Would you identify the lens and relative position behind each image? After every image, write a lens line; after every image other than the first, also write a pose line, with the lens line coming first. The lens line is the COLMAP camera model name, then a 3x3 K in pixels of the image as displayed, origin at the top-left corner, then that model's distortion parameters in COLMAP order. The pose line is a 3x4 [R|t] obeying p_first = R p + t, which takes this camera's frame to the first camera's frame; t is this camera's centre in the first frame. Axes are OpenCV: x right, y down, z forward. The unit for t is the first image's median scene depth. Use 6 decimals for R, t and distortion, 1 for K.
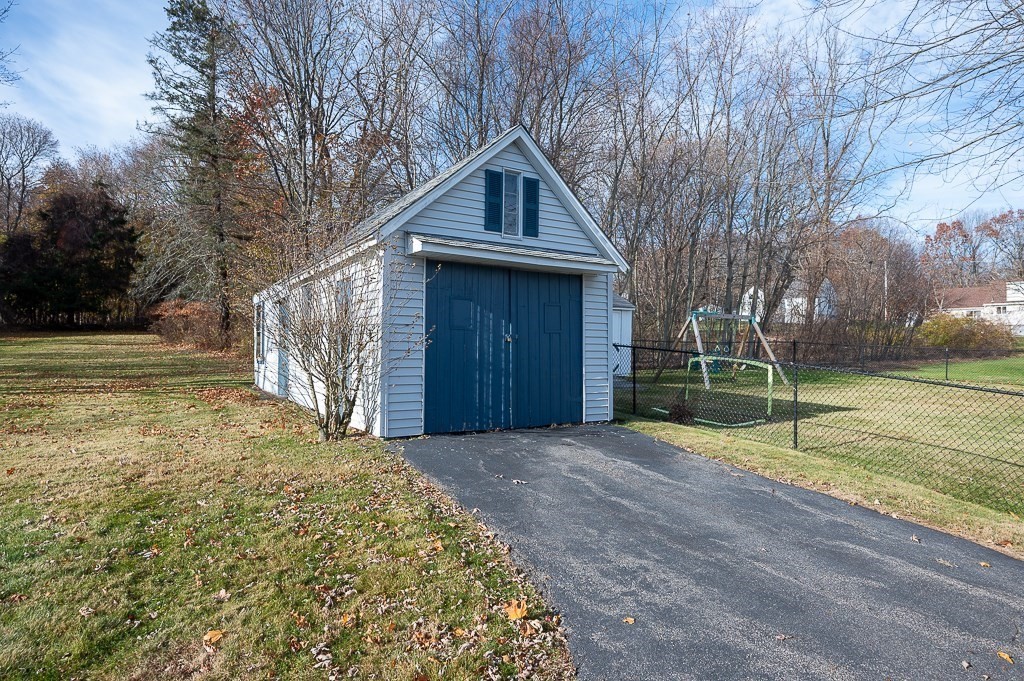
lens RADIAL K [[563.4, 0, 510.9], [0, 563.4, 343.3], [0, 0, 1]] dist [-0.005796, -0.001019]
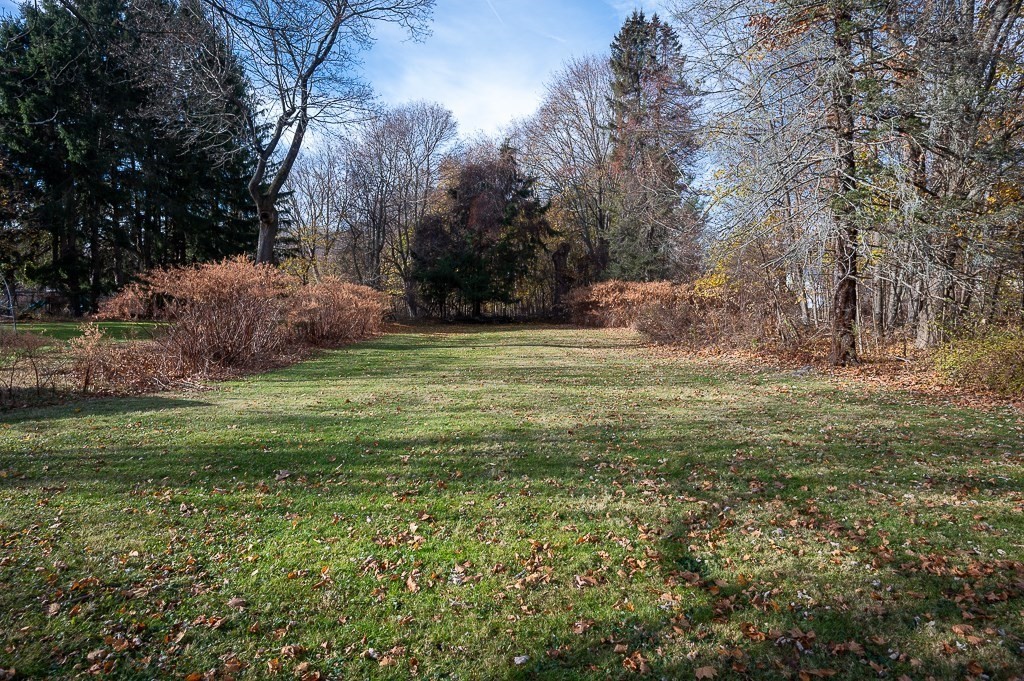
lens RADIAL K [[583.9, 0, 513.1], [0, 583.9, 339.0], [0, 0, 1]] dist [0.005360, 0.001012]
pose [[0.859840, 0.007610, -0.510507, -0.280160], [-0.003315, 0.999951, 0.009321, -0.007405], [0.510552, -0.006322, 0.859823, 0.254189]]
